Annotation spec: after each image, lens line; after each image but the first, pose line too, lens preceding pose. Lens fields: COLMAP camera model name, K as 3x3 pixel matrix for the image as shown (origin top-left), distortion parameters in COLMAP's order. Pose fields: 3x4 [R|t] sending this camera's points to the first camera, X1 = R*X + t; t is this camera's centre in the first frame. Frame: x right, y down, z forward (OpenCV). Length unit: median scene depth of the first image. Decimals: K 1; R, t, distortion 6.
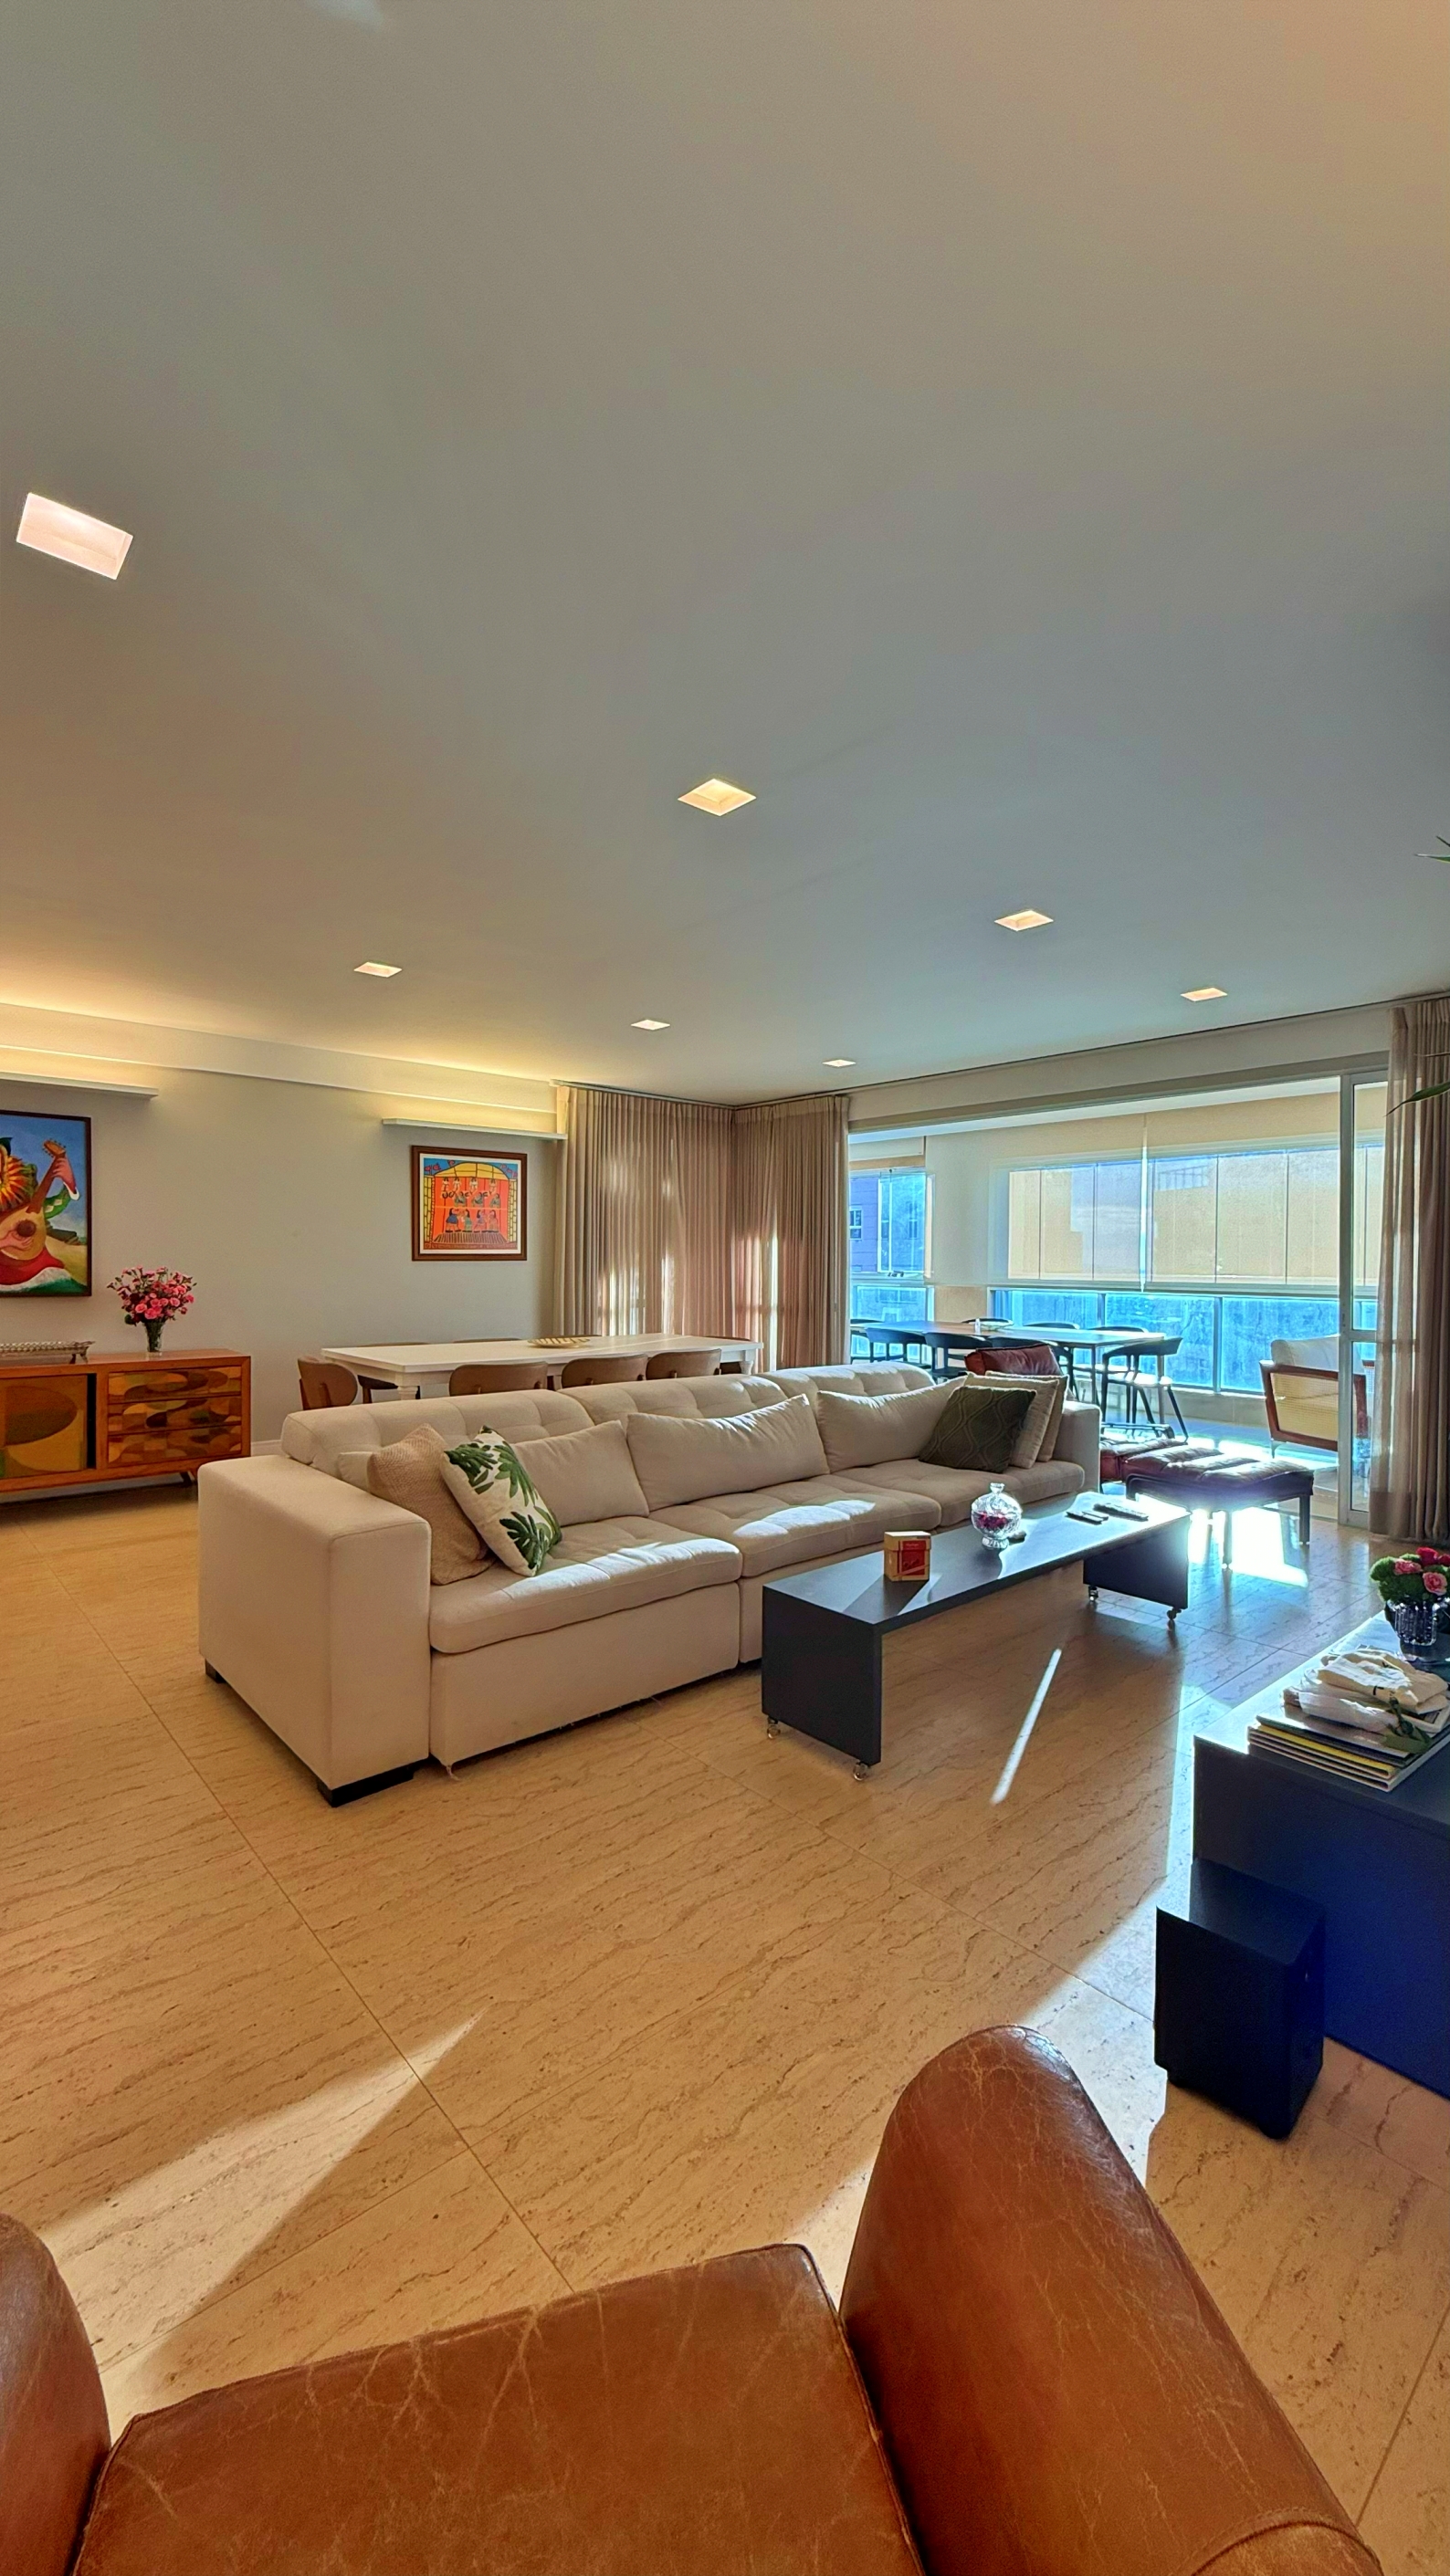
lens RADIAL K [[1022.7, 0, 727.8], [0, 1022.7, 1280.1], [0, 0, 1]] dist [-0.002711, 0.000952]
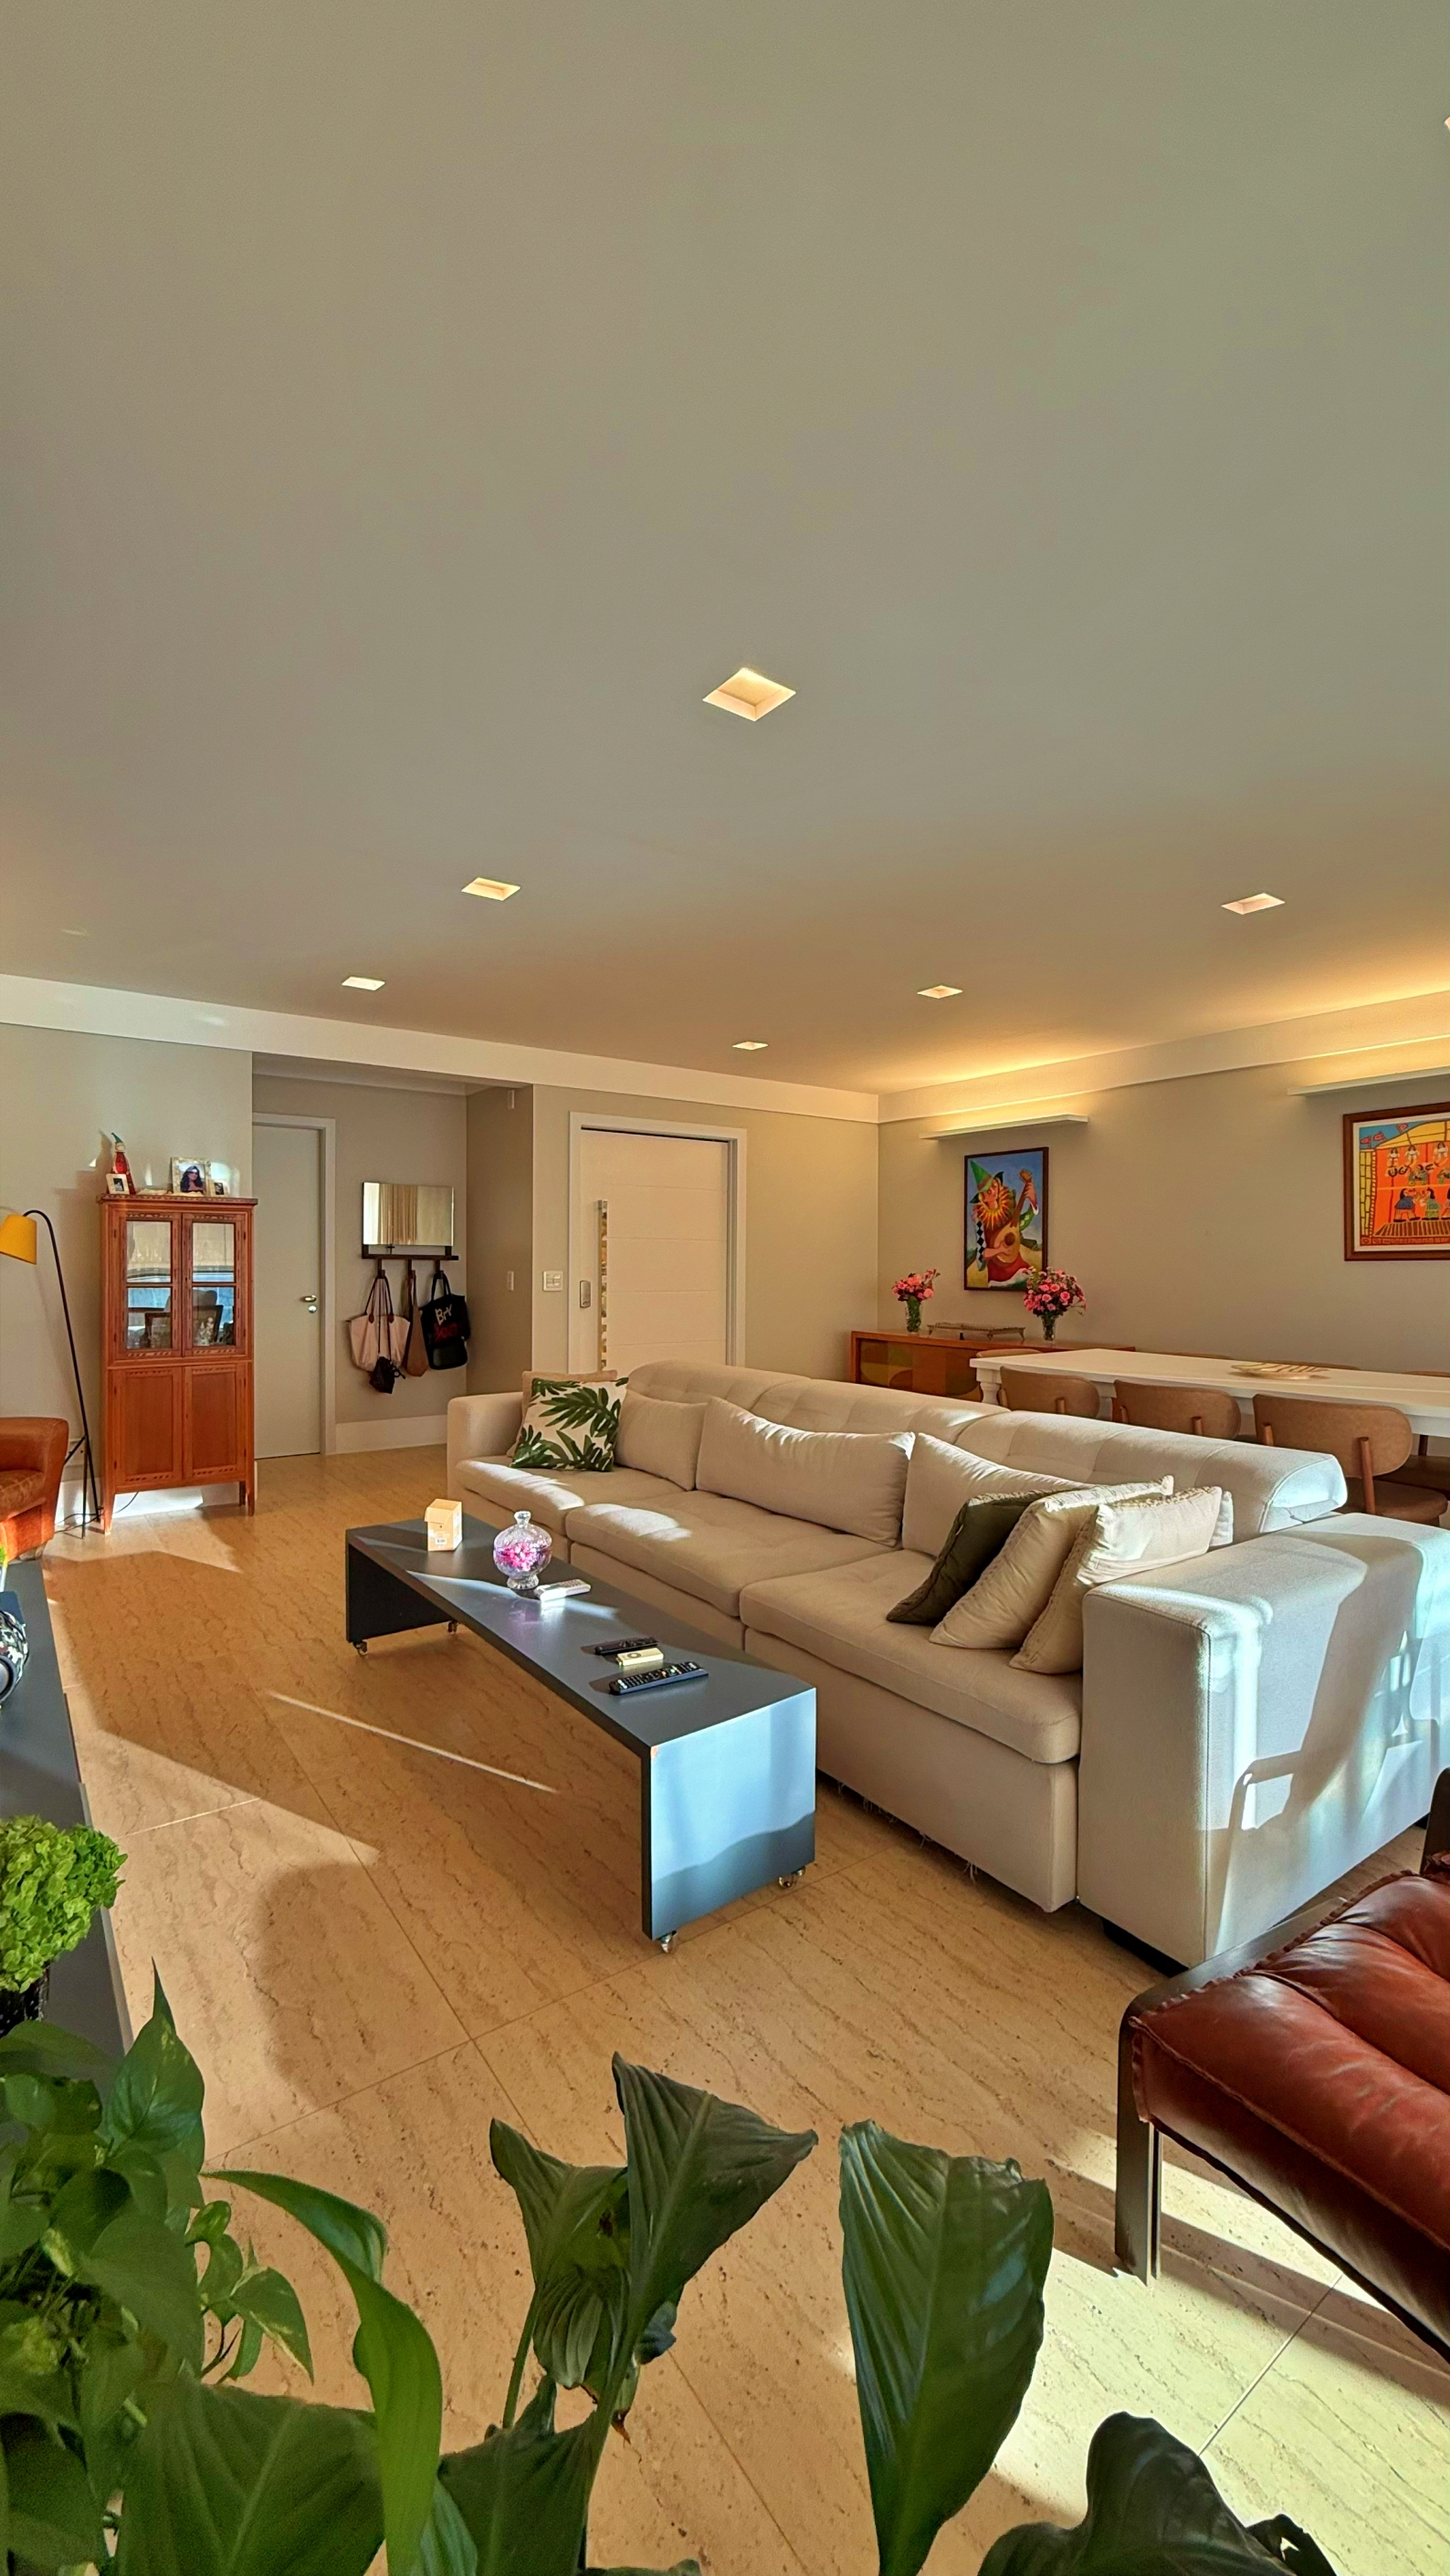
lens RADIAL K [[1022.7, 0, 730.4], [0, 1022.7, 1277.4], [0, 0, 1]] dist [-0.002711, 0.000952]
pose [[-0.092754, 0.002682, -0.995685, 0.646645], [-0.020881, 0.999771, 0.004639, 0.000164], [0.995470, 0.021221, -0.092676, 0.745807]]
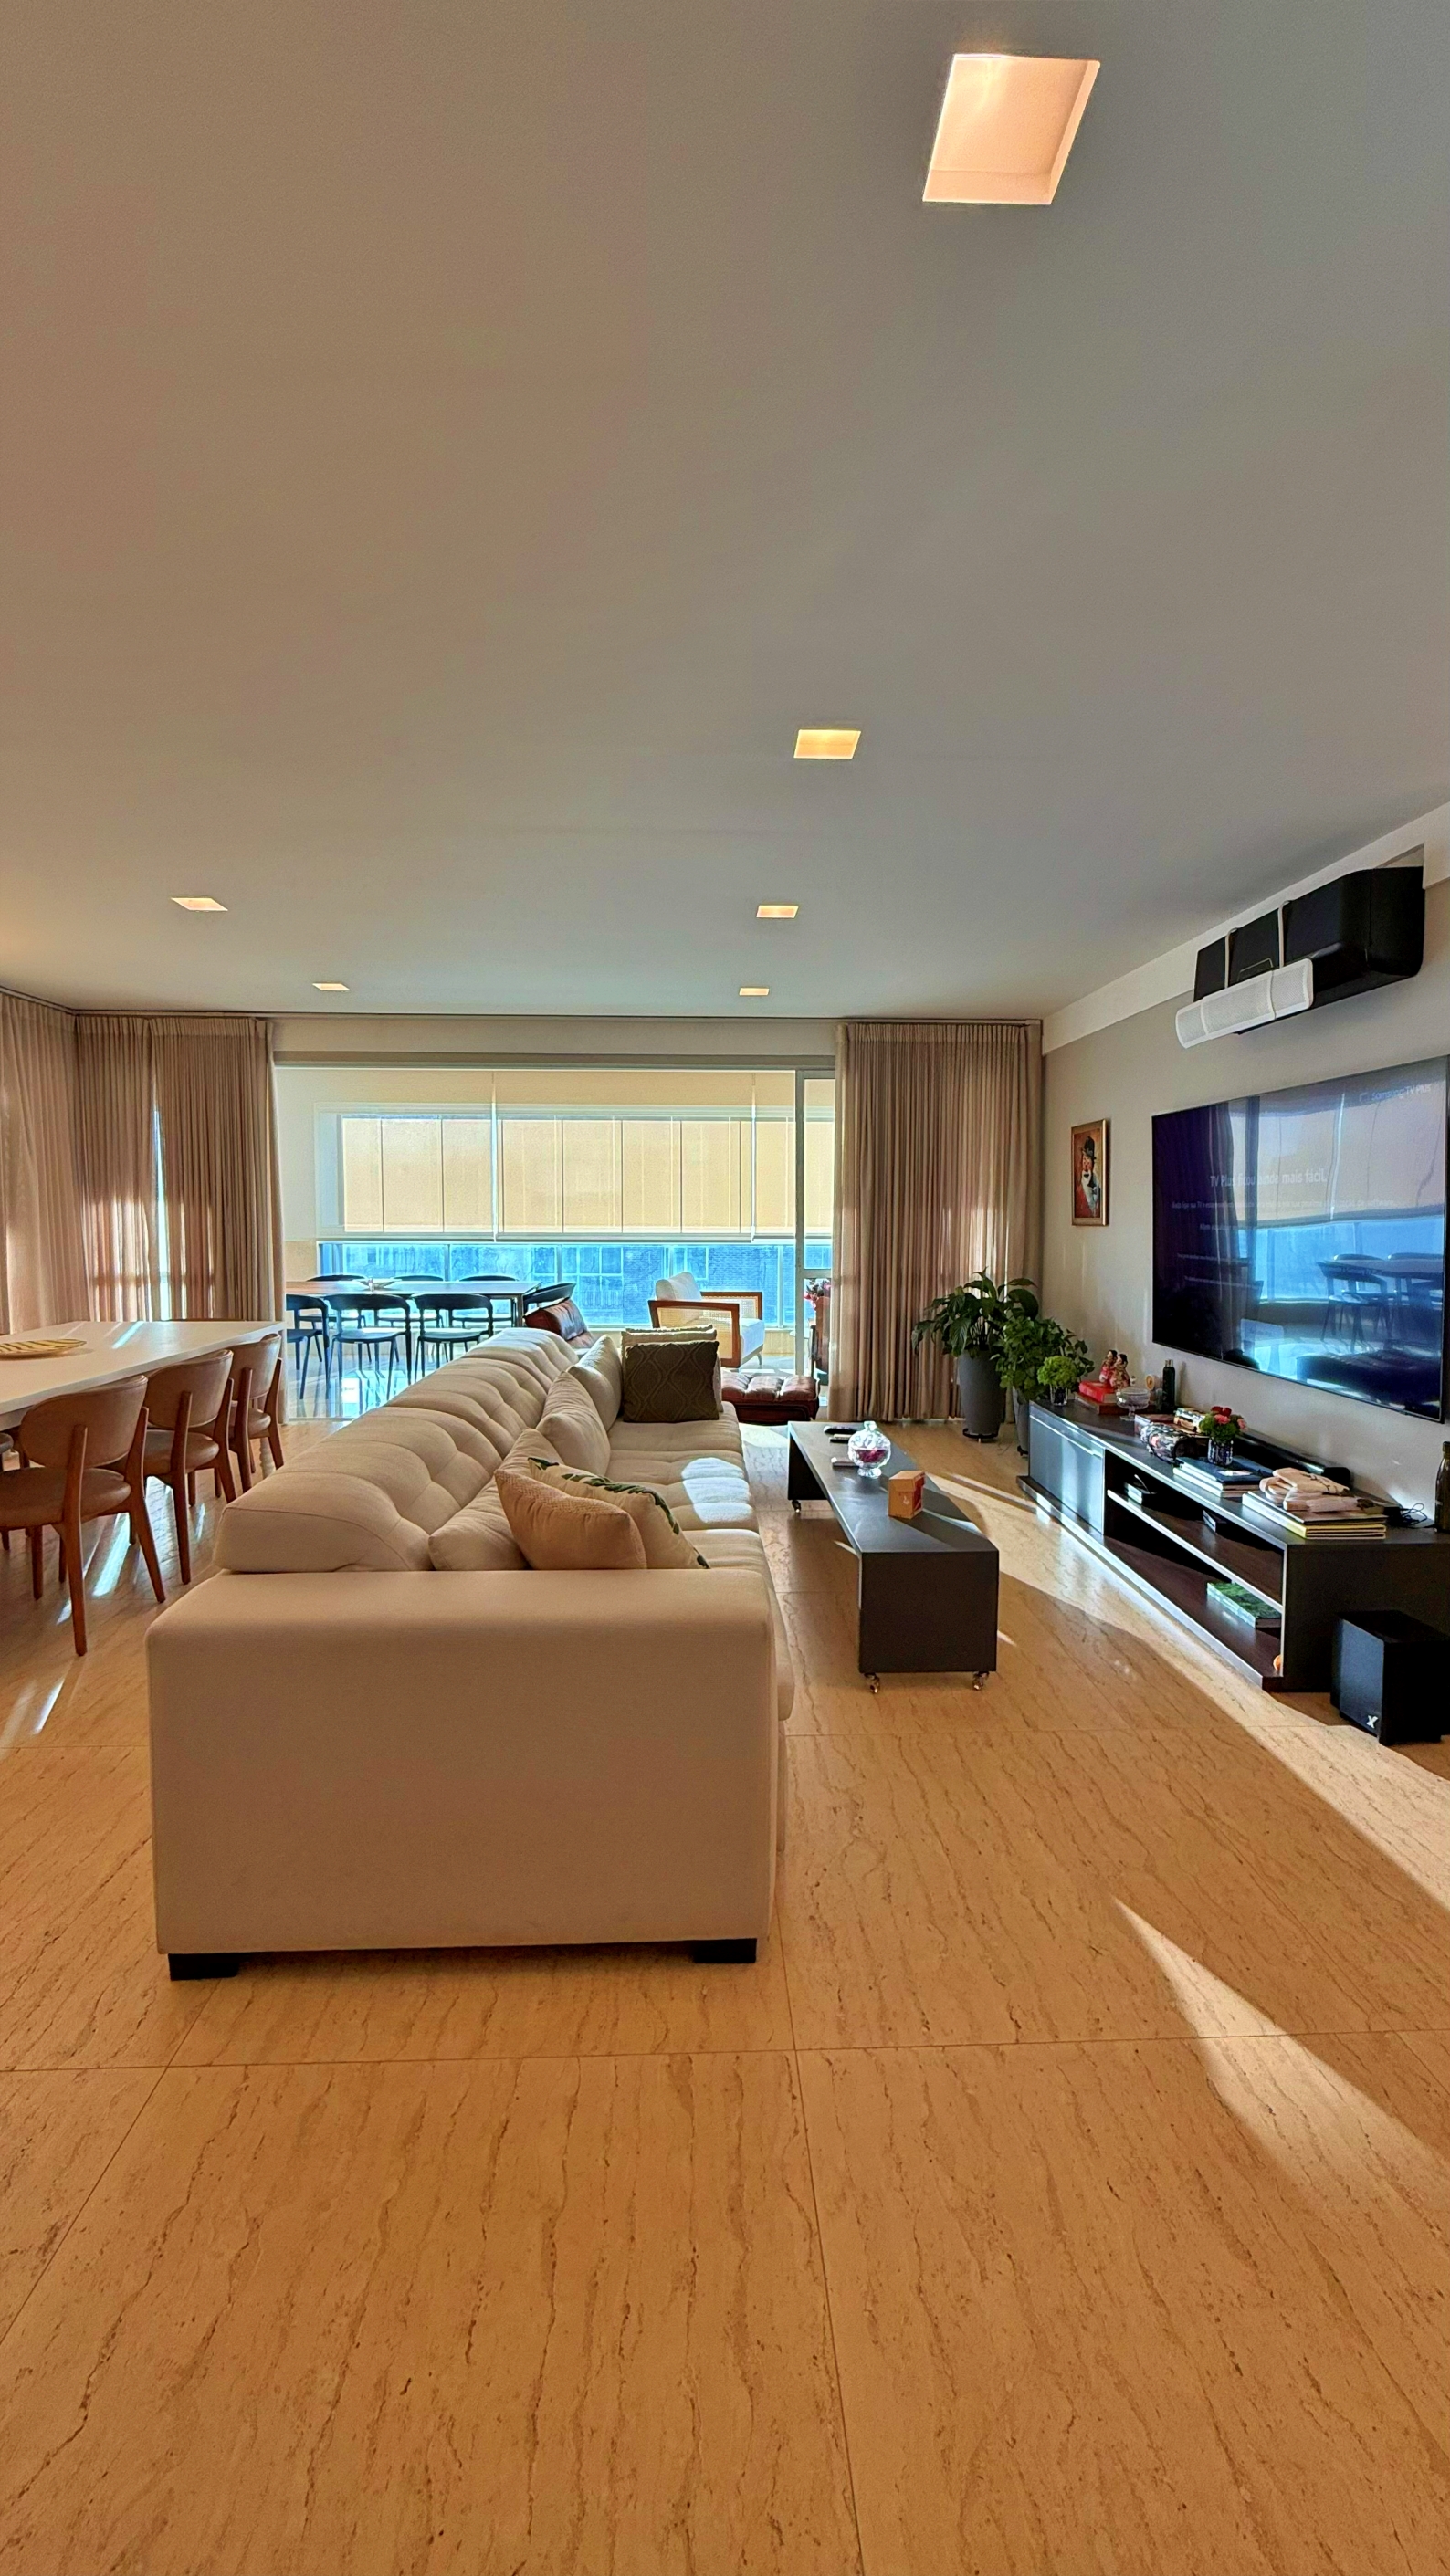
lens RADIAL K [[1022.7, 0, 725.8], [0, 1022.7, 1275.7], [0, 0, 1]] dist [-0.002711, 0.000952]
pose [[0.633496, -0.057668, 0.771594, -0.430803], [0.016588, 0.998002, 0.060971, -0.022261], [-0.773568, -0.025826, 0.633187, 0.240982]]
